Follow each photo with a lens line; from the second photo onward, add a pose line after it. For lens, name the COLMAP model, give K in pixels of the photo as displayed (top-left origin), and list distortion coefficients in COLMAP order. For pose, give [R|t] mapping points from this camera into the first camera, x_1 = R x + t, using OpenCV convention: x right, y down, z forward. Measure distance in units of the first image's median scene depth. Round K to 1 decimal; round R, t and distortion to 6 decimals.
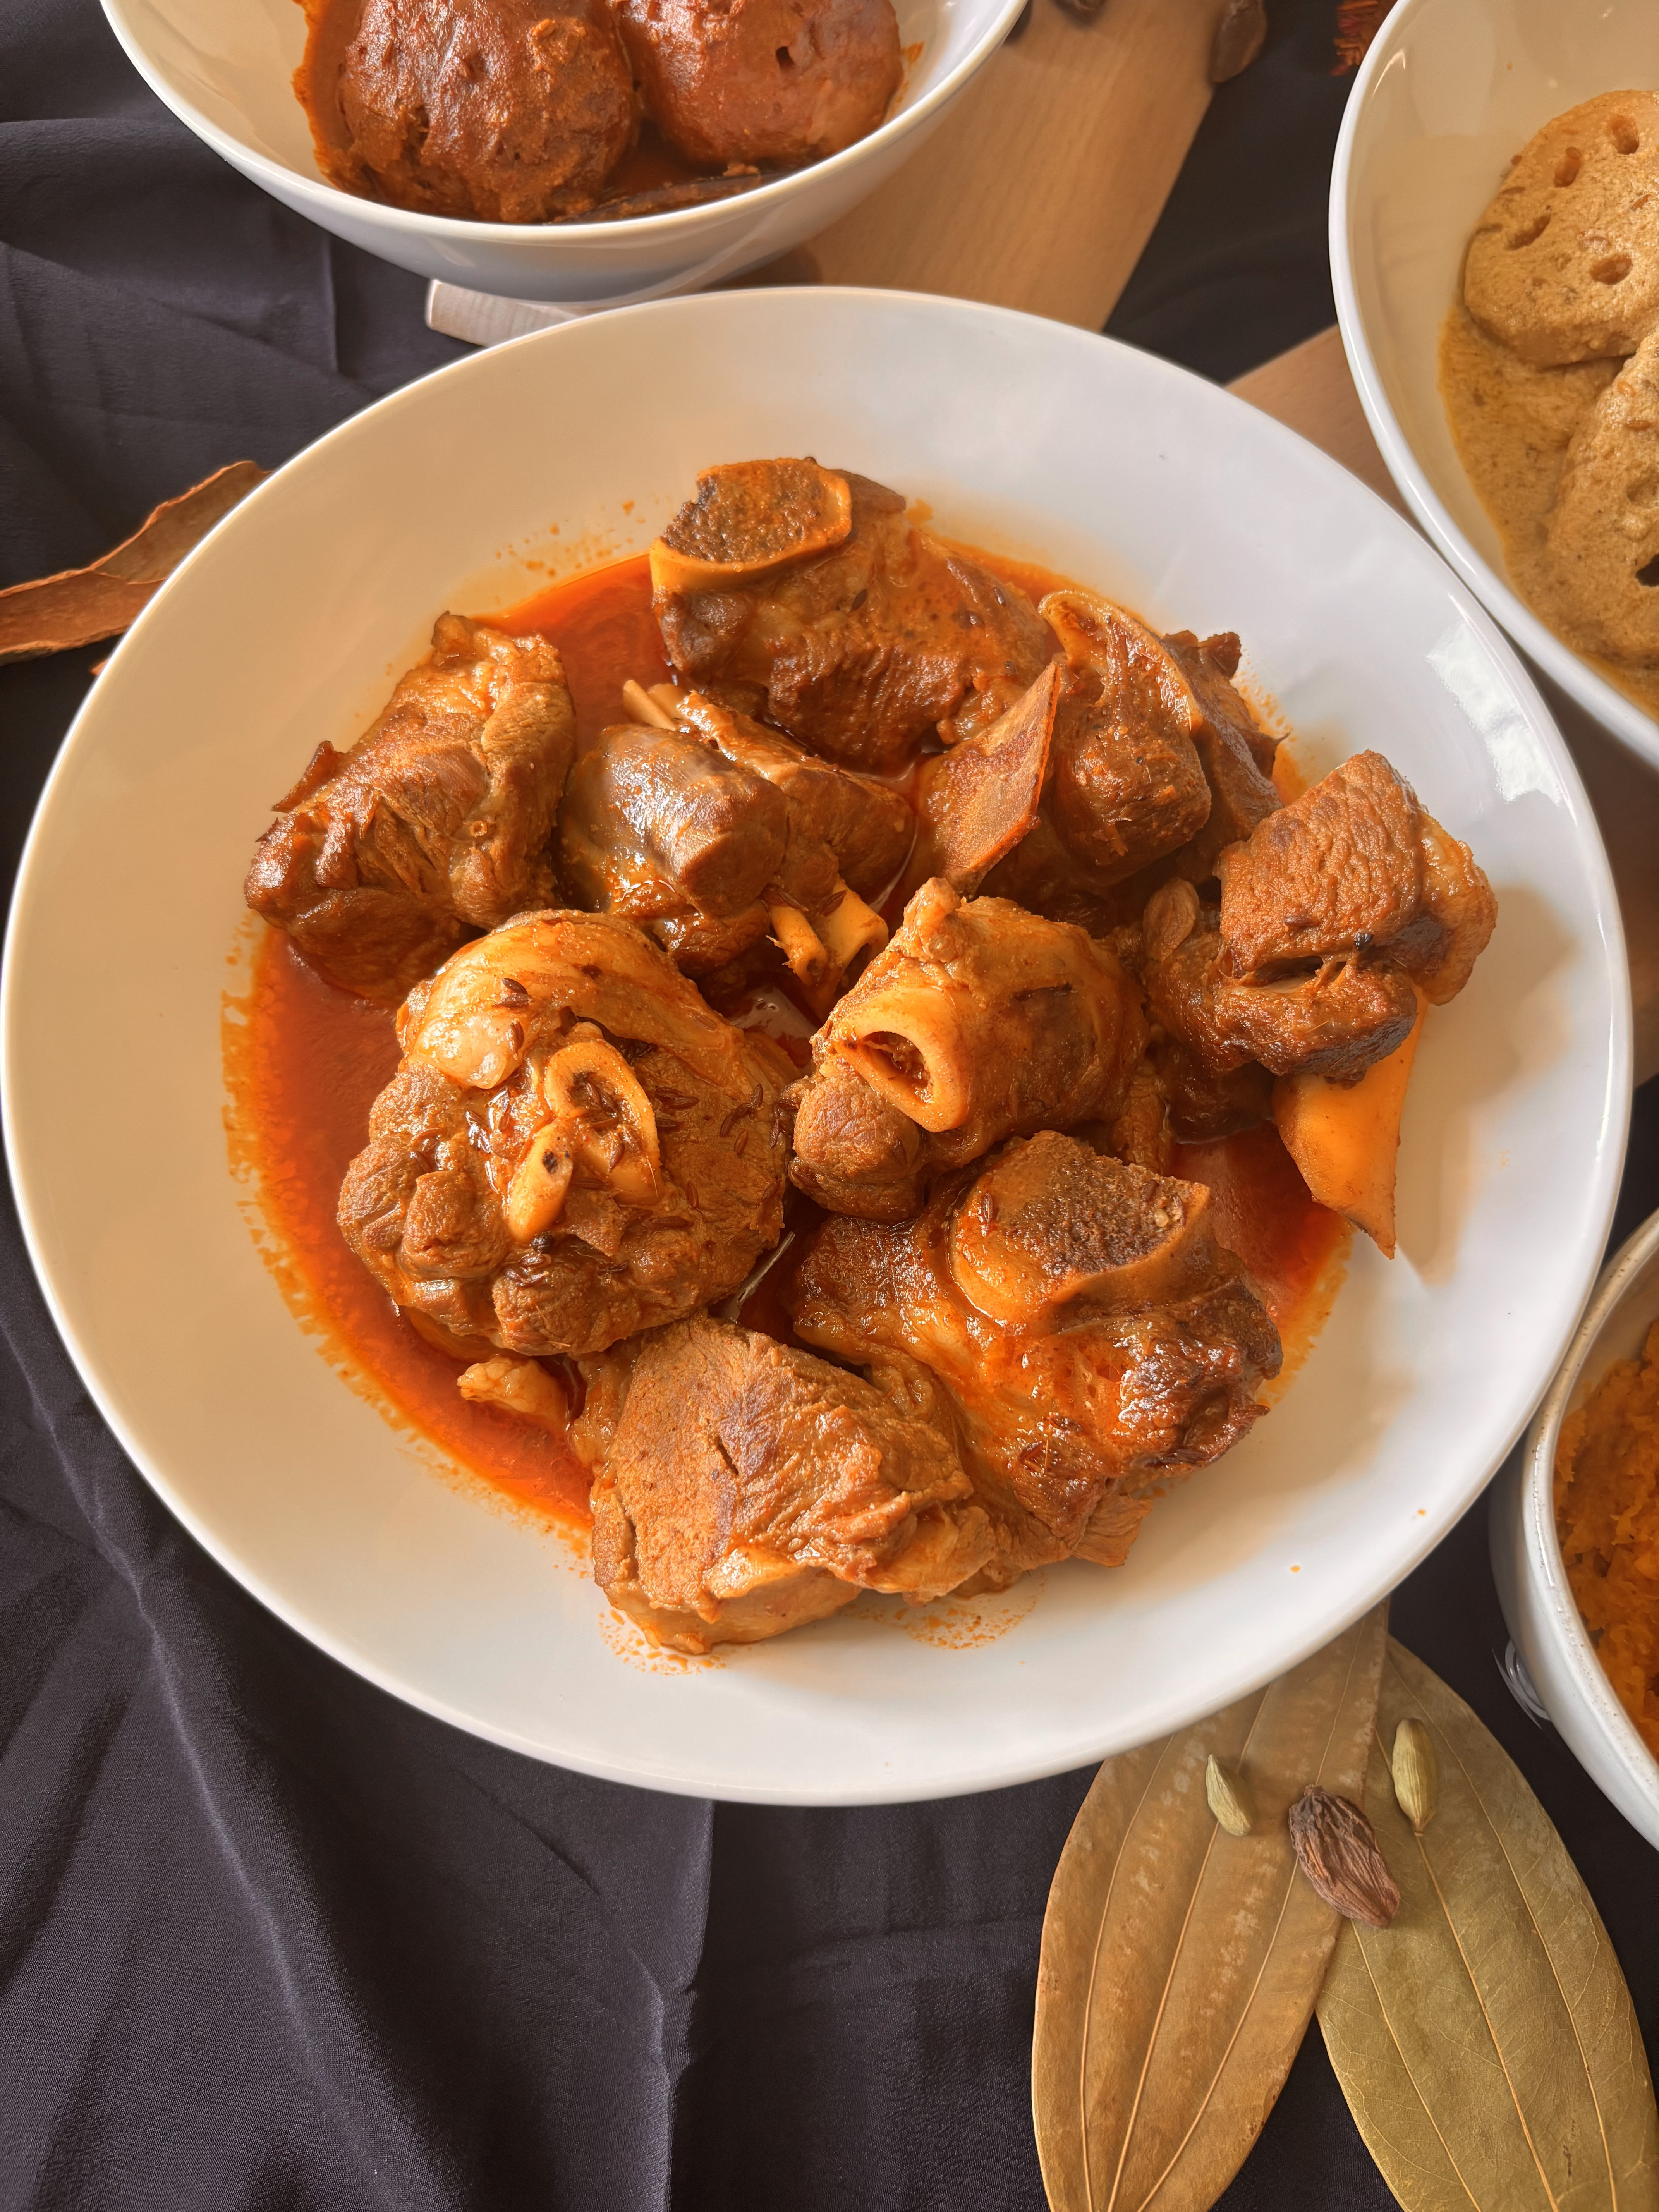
lens RADIAL K [[1667.3, 0, 859.1], [0, 1667.3, 1107.2], [0, 0, 1]] dist [0.106833, -0.174014]
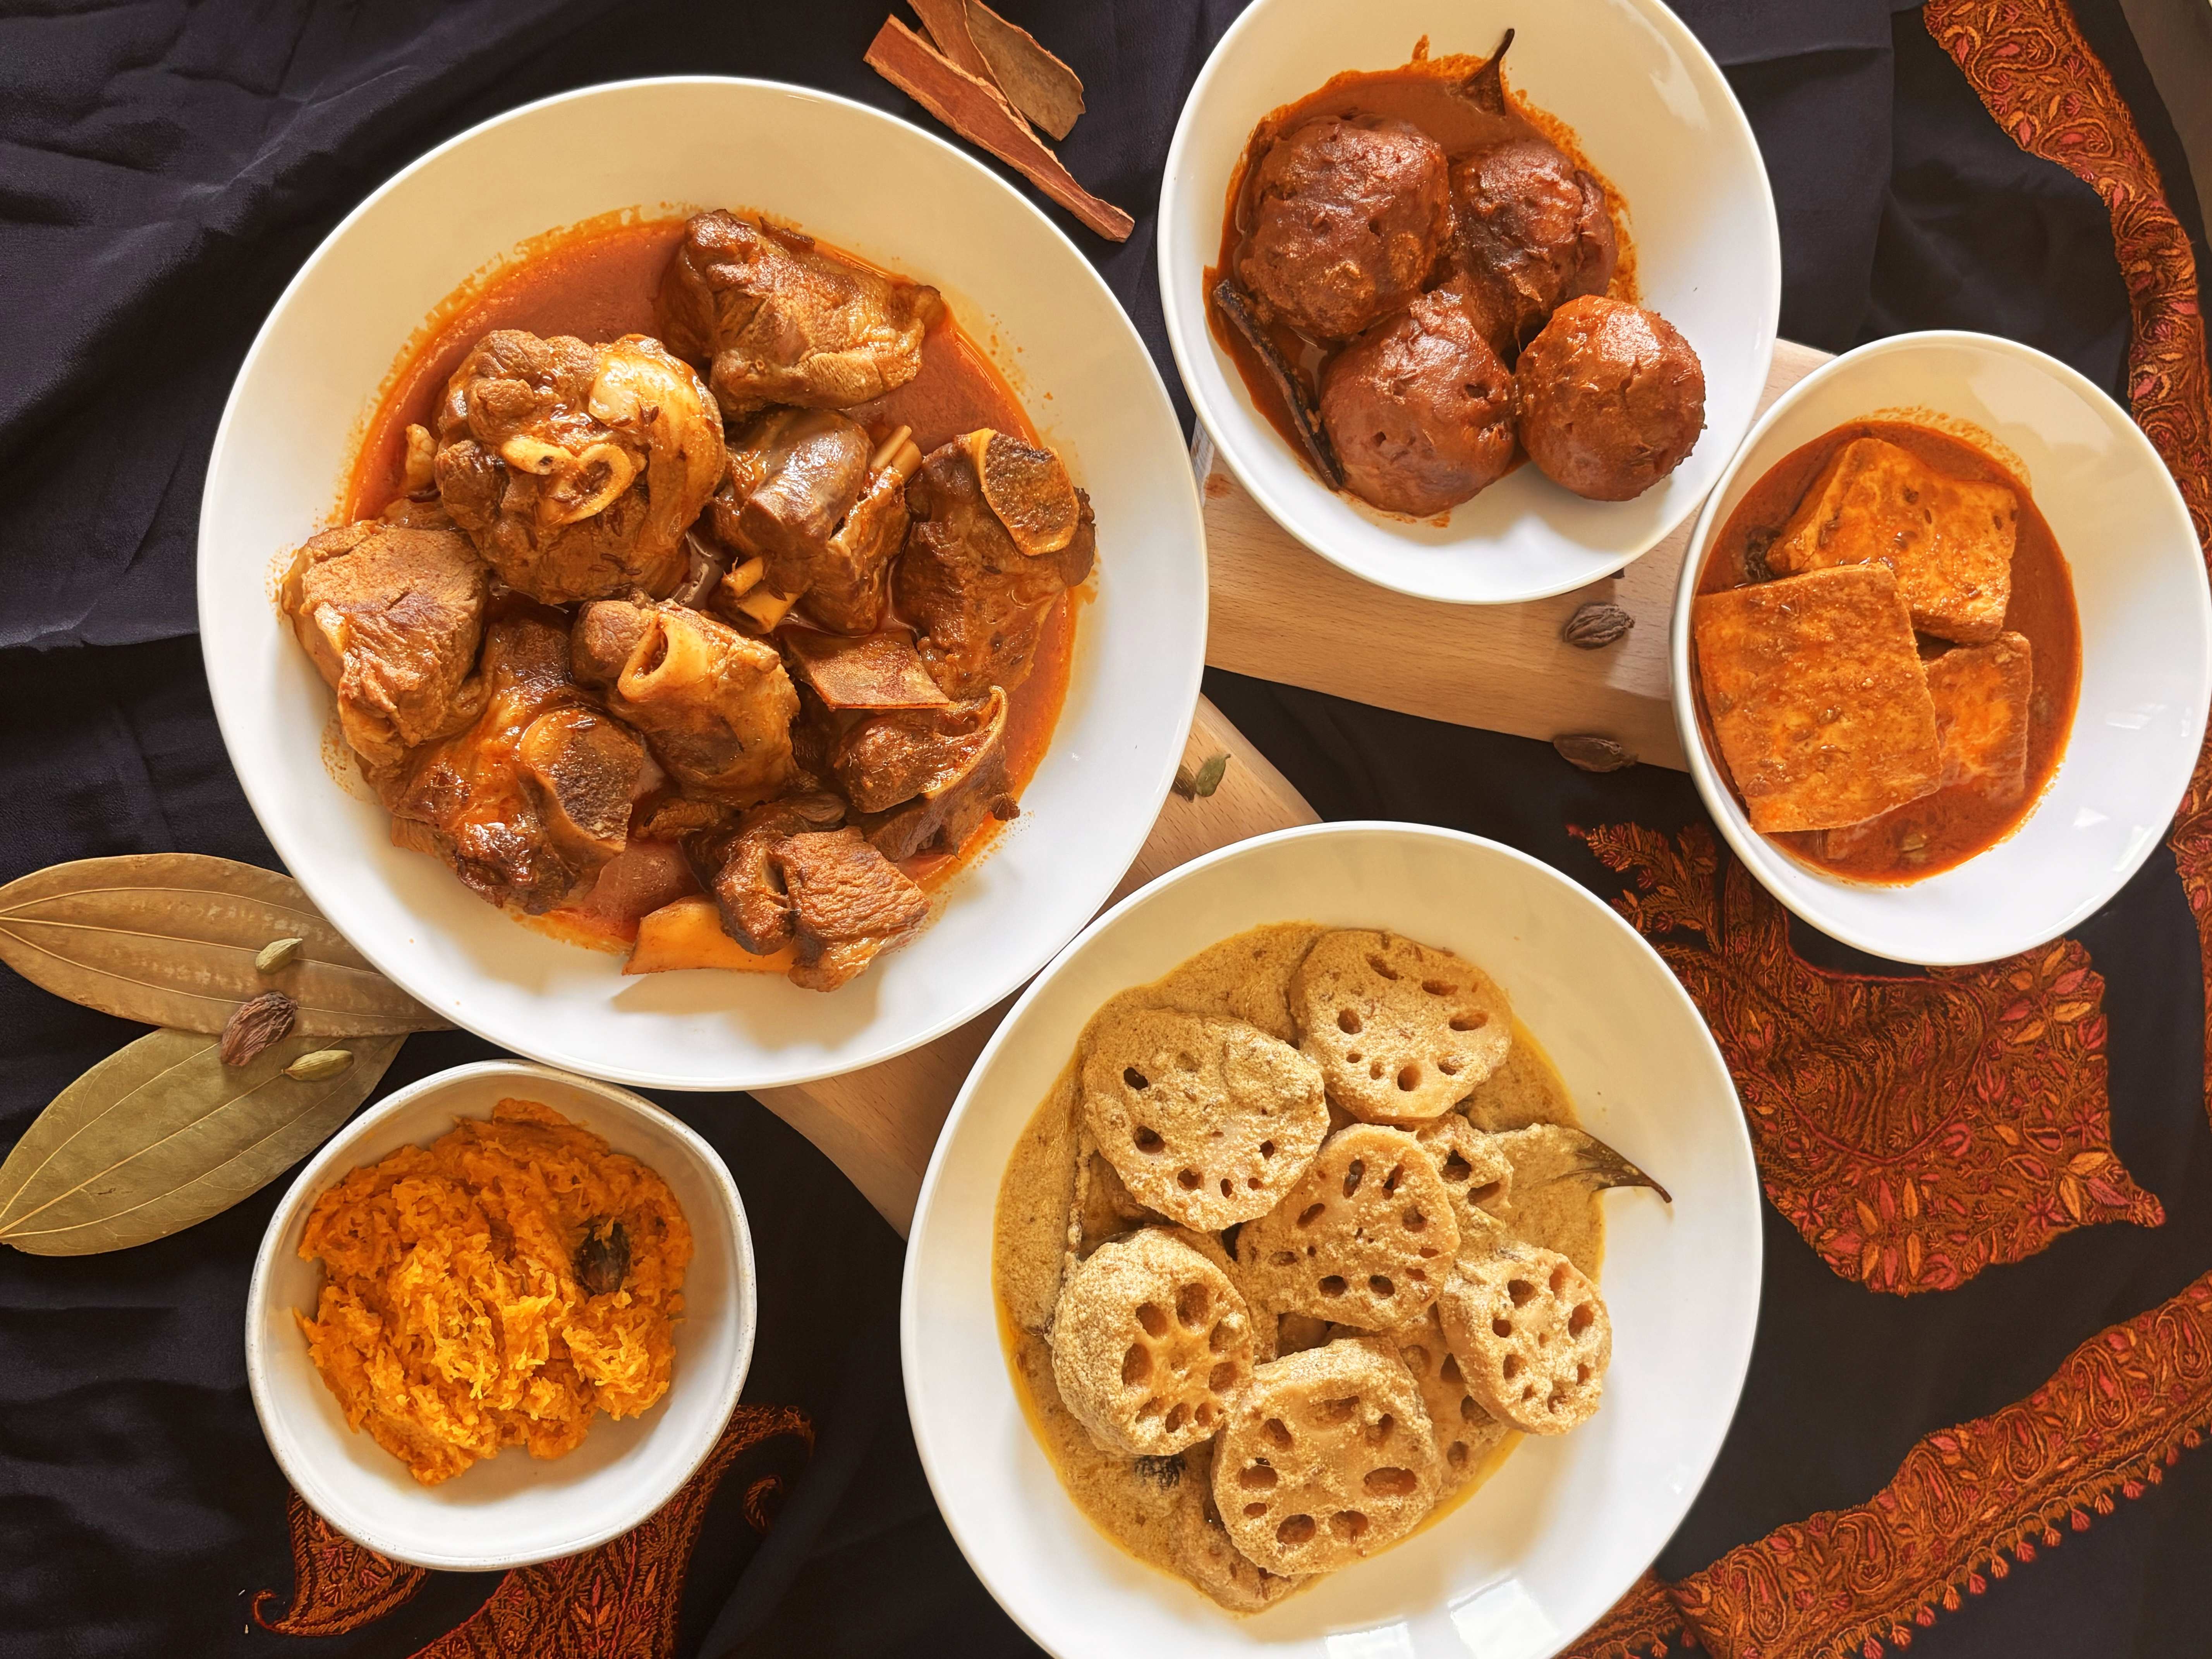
lens RADIAL K [[2283.6, 0, 1106.0], [0, 2283.6, 829.5], [0, 0, 1]] dist [0.174610, -0.486238]
pose [[0.201726, 0.975792, 0.084482, 0.085586], [-0.979324, 0.199609, 0.032886, -0.481795], [0.015226, -0.089369, 0.995882, -1.229577]]
